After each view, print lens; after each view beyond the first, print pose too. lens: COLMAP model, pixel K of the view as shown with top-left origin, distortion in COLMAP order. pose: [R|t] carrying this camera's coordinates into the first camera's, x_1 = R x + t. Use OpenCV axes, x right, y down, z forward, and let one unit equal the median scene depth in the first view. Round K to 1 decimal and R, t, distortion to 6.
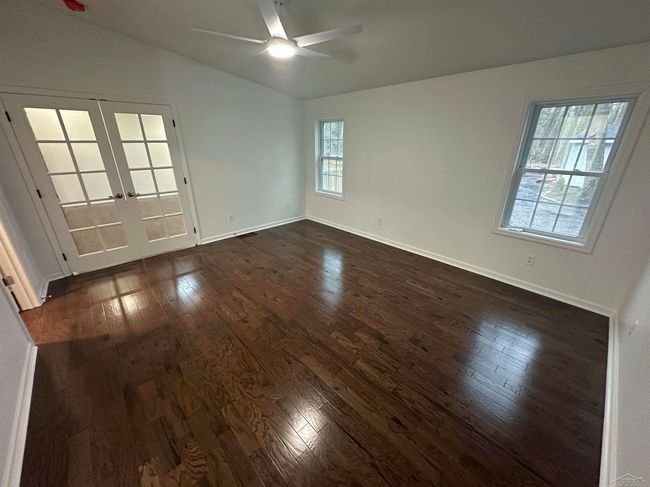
lens RADIAL K [[258.8, 0, 325.0], [0, 258.8, 243.5], [0, 0, 1]] dist [-0.000614, -0.000192]
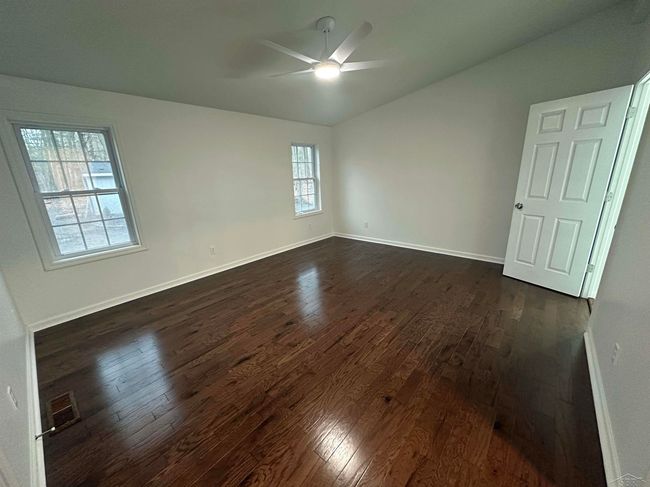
lens RADIAL K [[258.8, 0, 325.0], [0, 258.8, 243.5], [0, 0, 1]] dist [-0.000614, -0.000192]
pose [[-0.108626, -0.266624, 0.957660, -0.869462], [0.392130, 0.873750, 0.287742, -0.272312], [-0.913474, 0.406783, 0.009639, 0.803427]]
